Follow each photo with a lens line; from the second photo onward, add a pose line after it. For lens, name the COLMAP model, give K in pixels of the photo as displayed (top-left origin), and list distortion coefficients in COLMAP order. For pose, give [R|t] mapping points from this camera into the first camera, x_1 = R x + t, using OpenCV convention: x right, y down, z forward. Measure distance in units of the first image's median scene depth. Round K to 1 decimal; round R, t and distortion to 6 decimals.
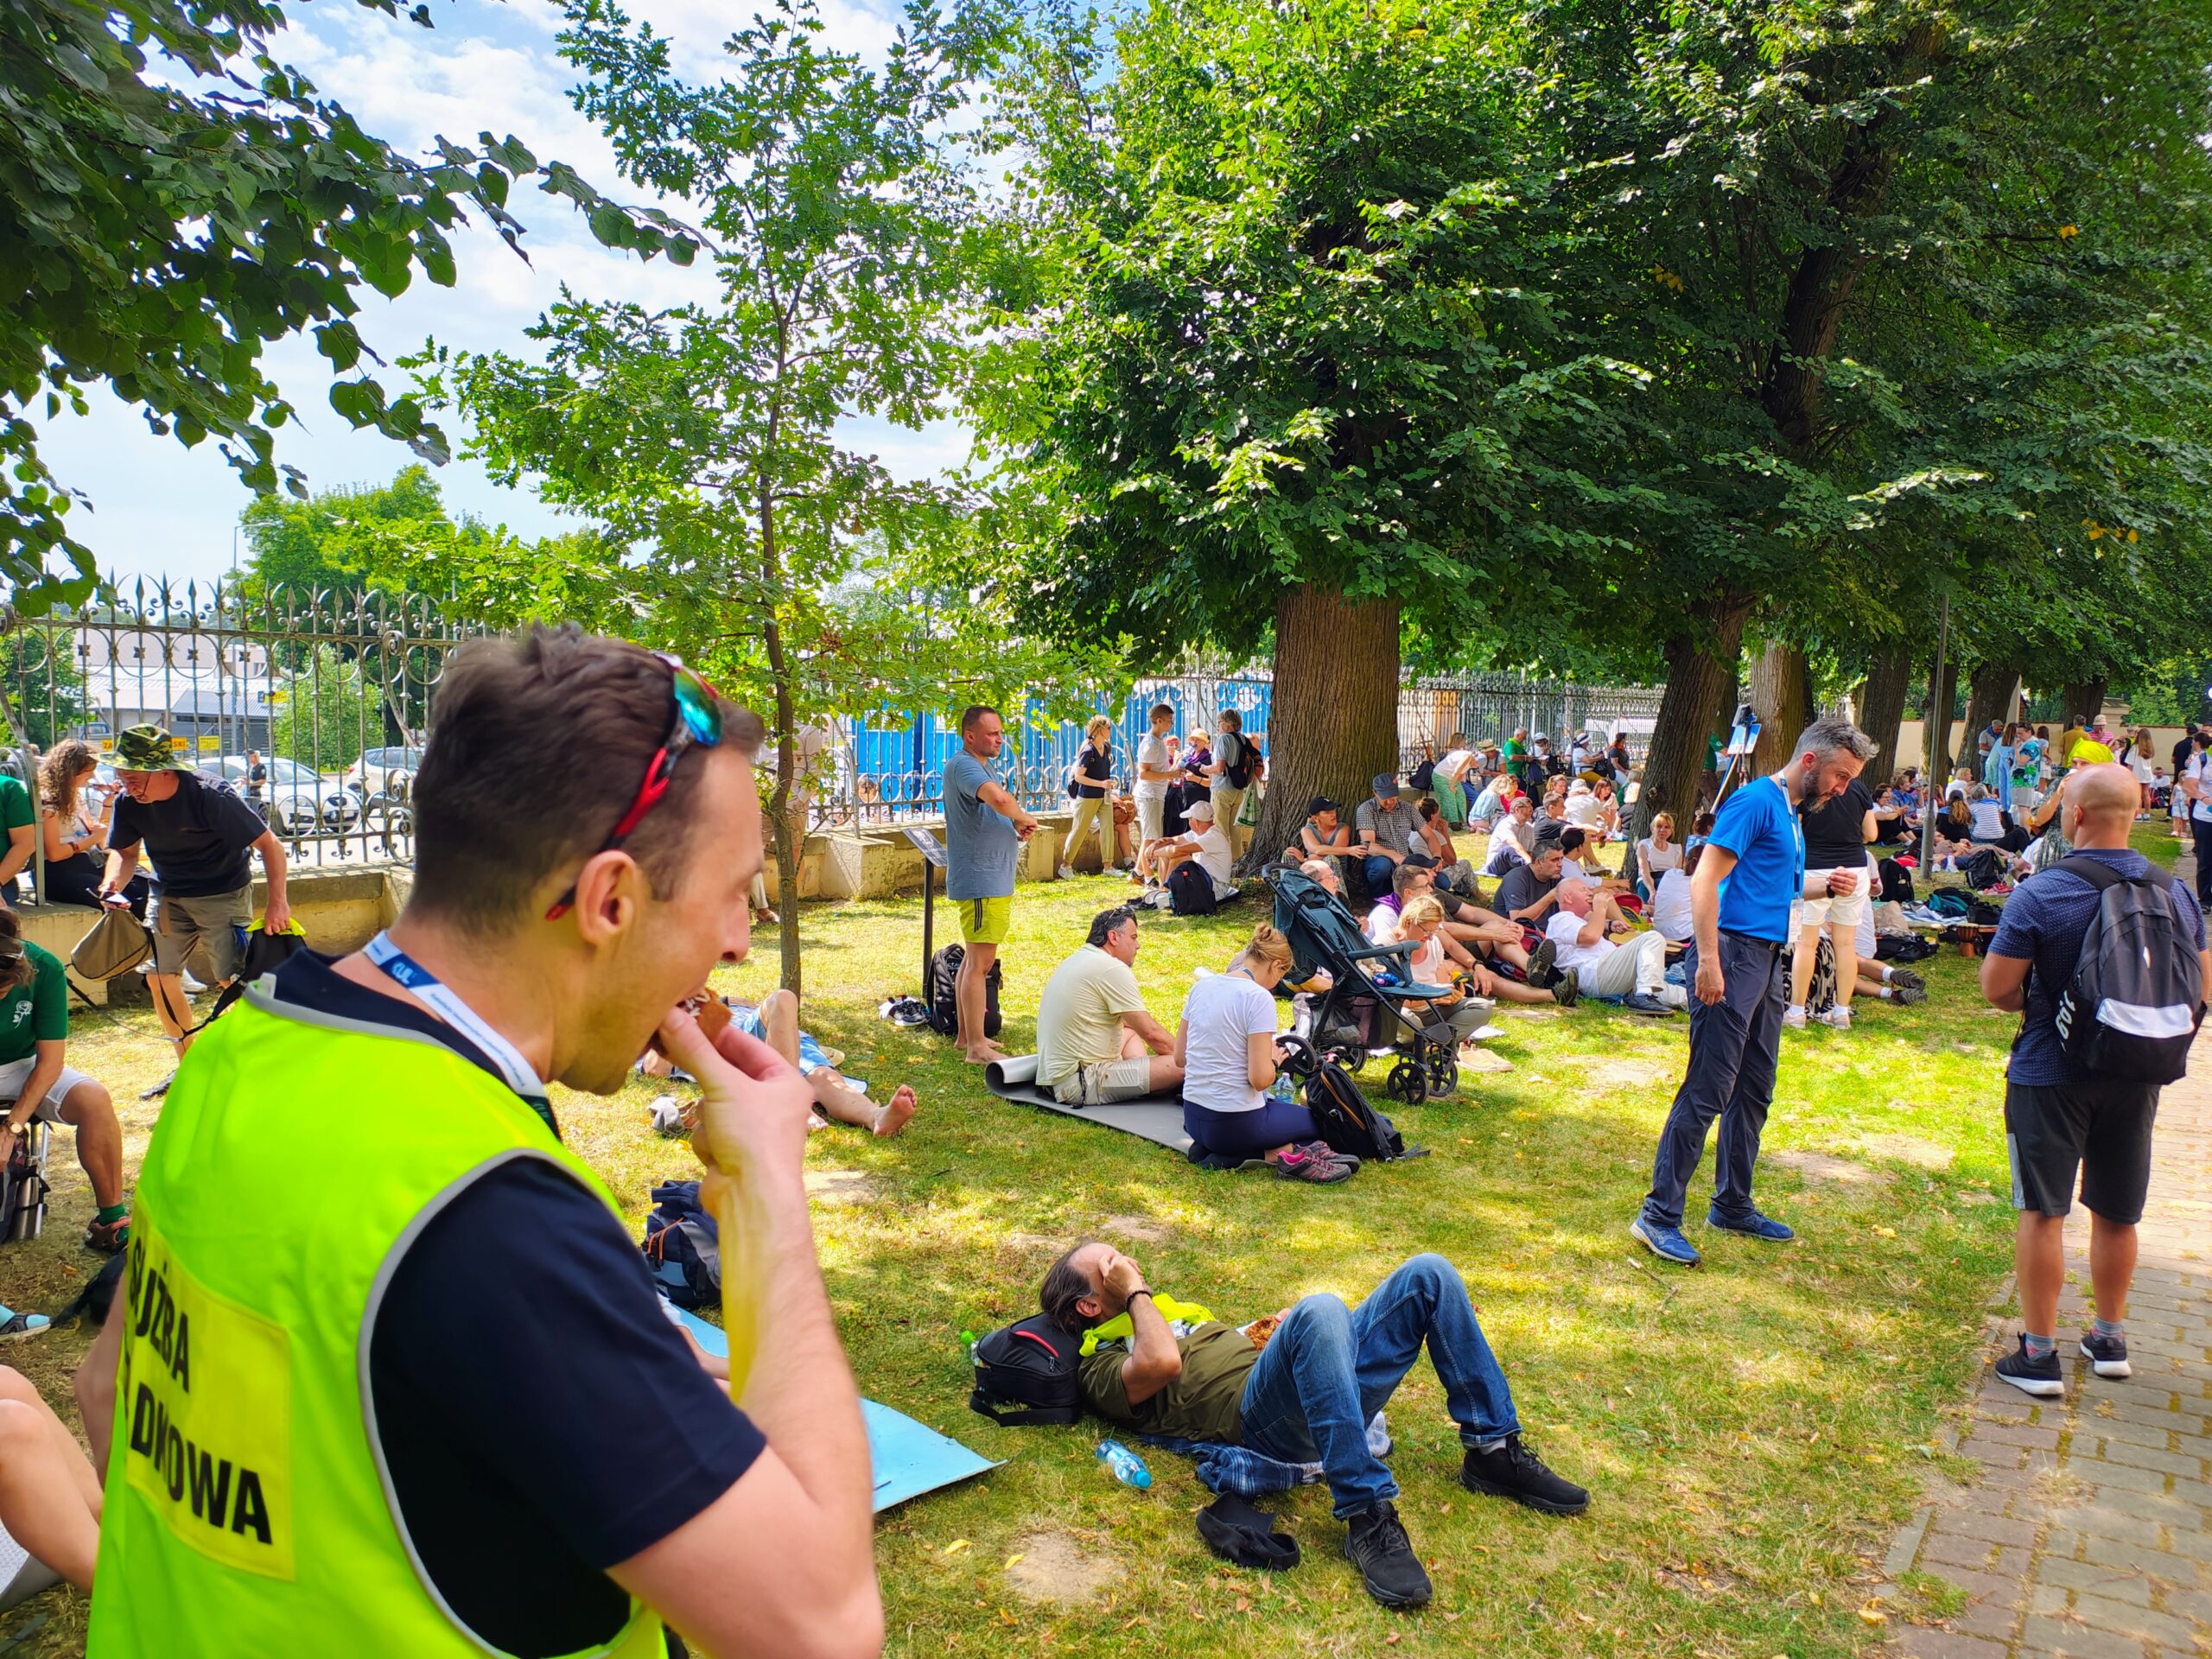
lens RADIAL K [[1626.5, 0, 1106.0], [0, 1626.5, 829.5], [0, 0, 1]] dist [0.000228, -0.000347]
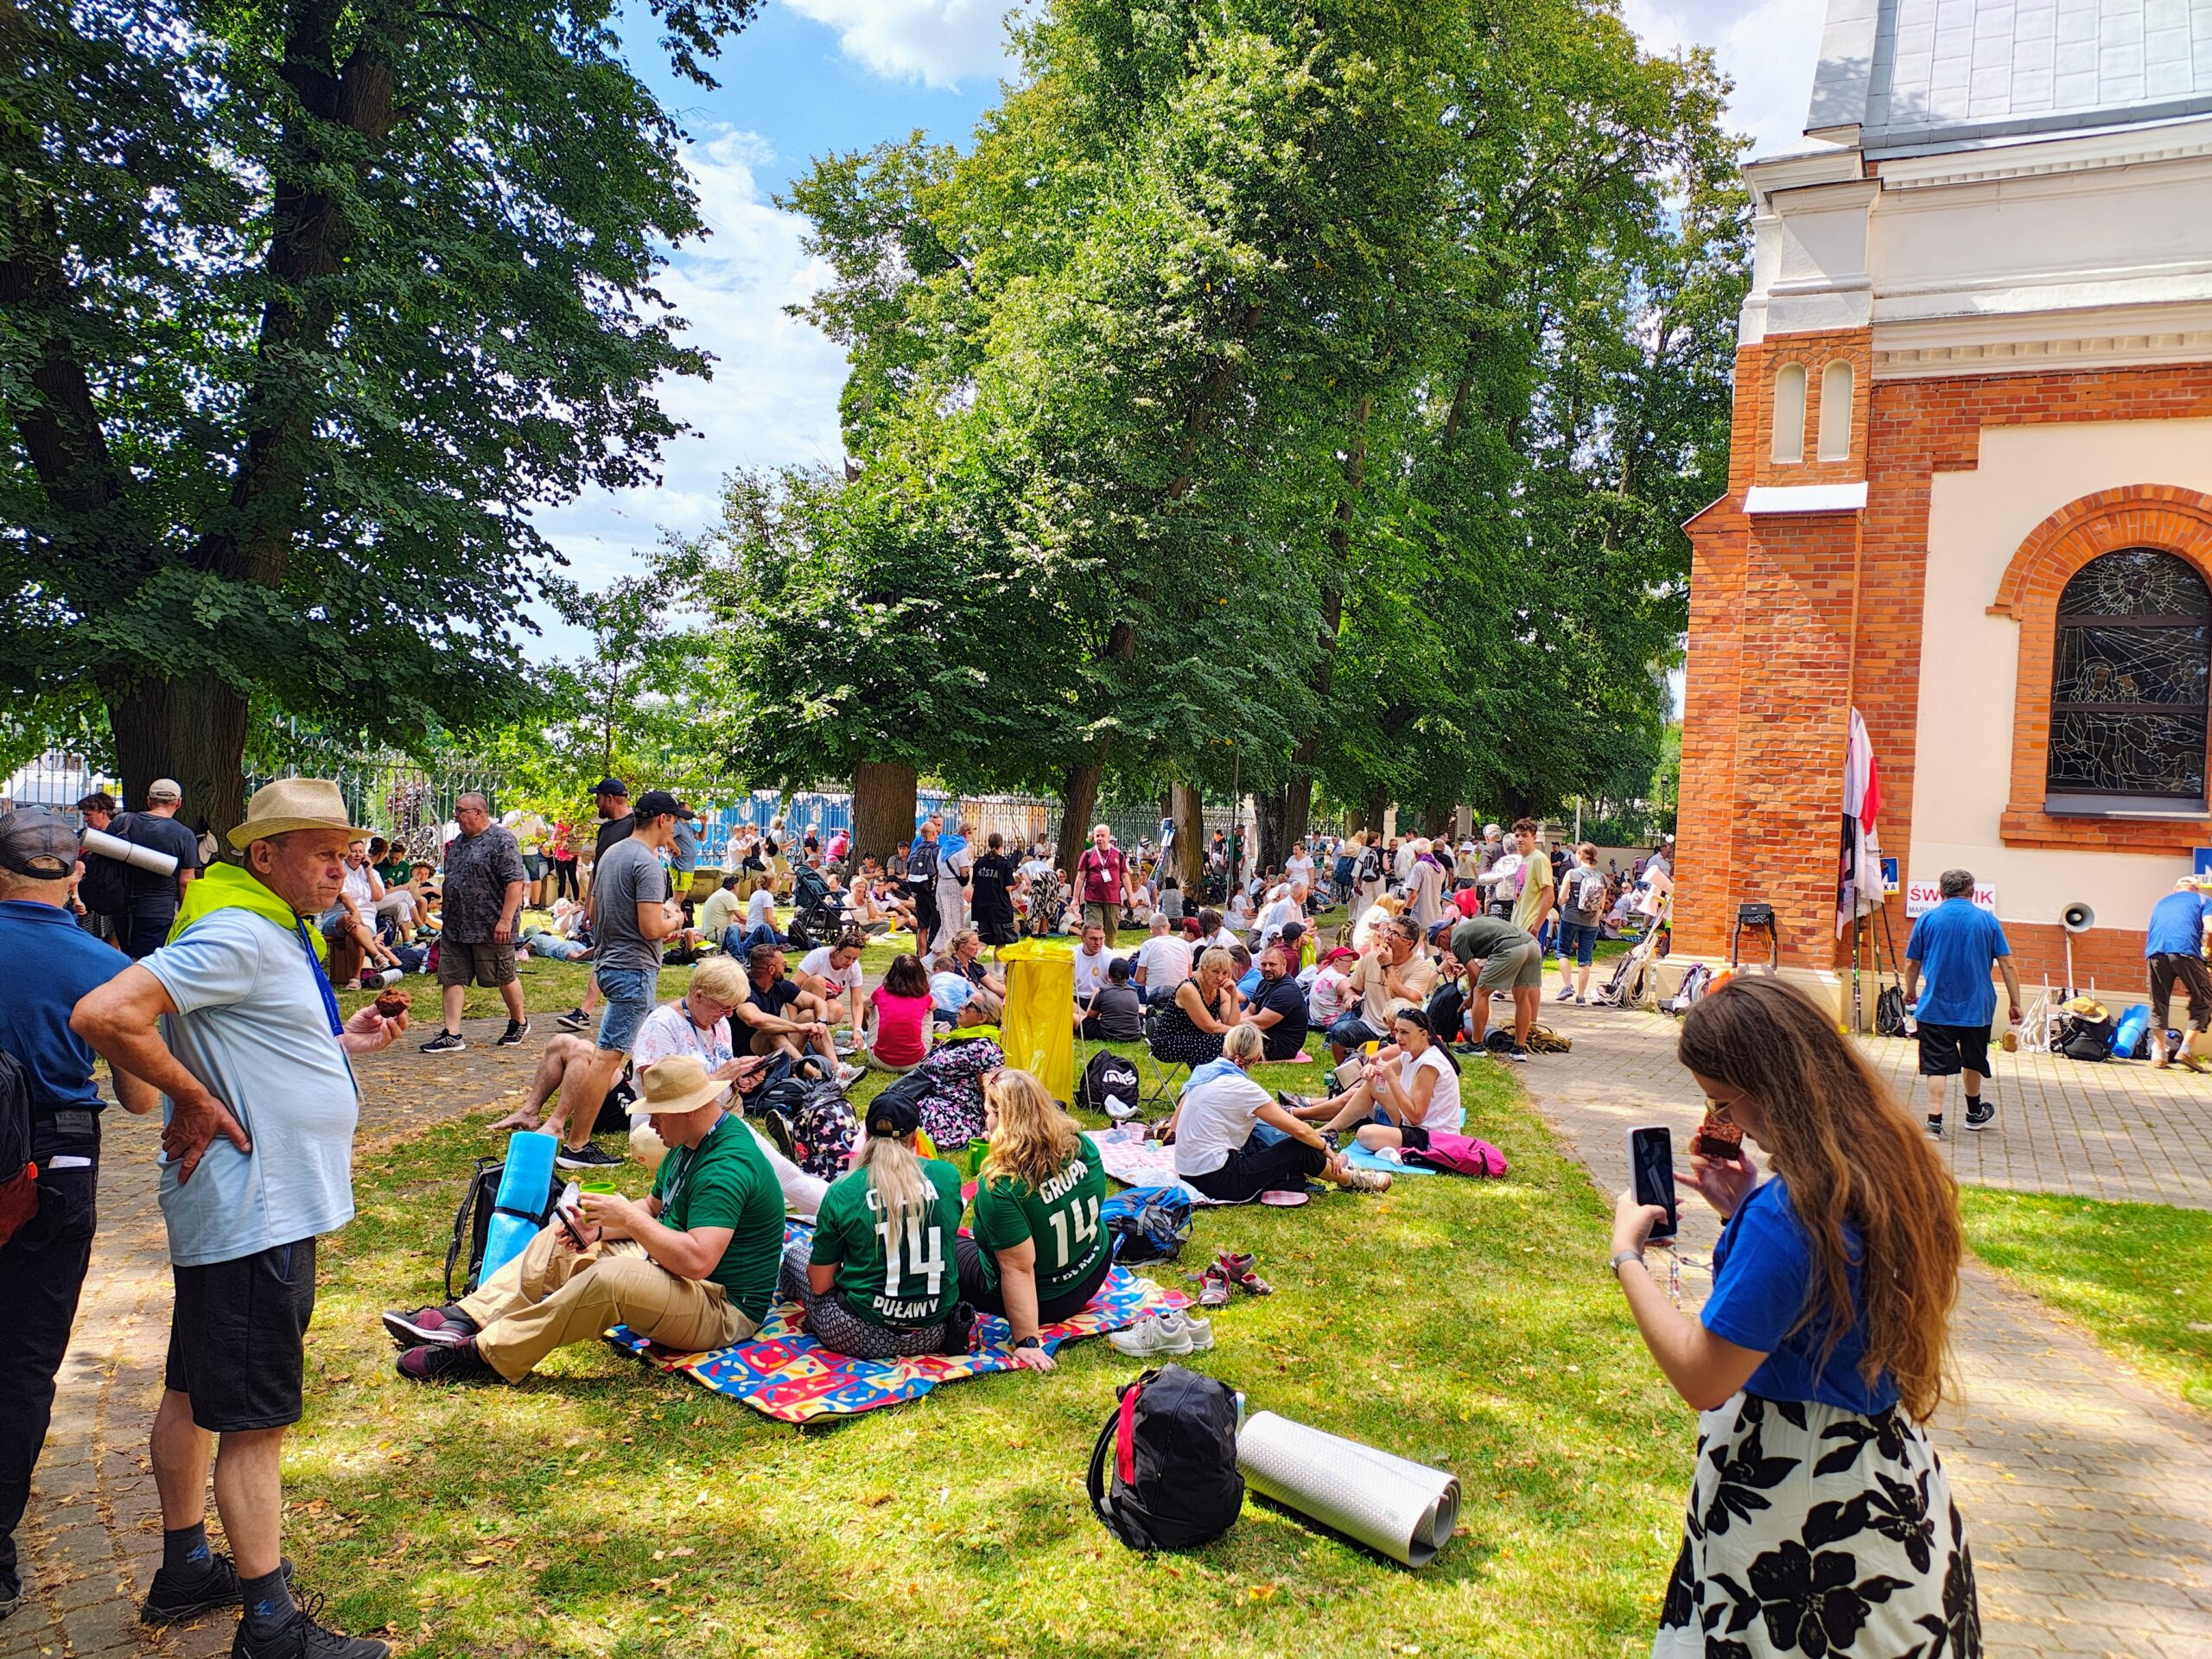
lens RADIAL K [[1626.5, 0, 1106.0], [0, 1626.5, 829.5], [0, 0, 1]] dist [0.000228, -0.000347]
pose [[0.993924, 0.027787, 0.106503, 0.247275], [-0.020097, 0.997158, -0.072612, 0.113932], [-0.108218, 0.070030, 0.991658, -1.329353]]
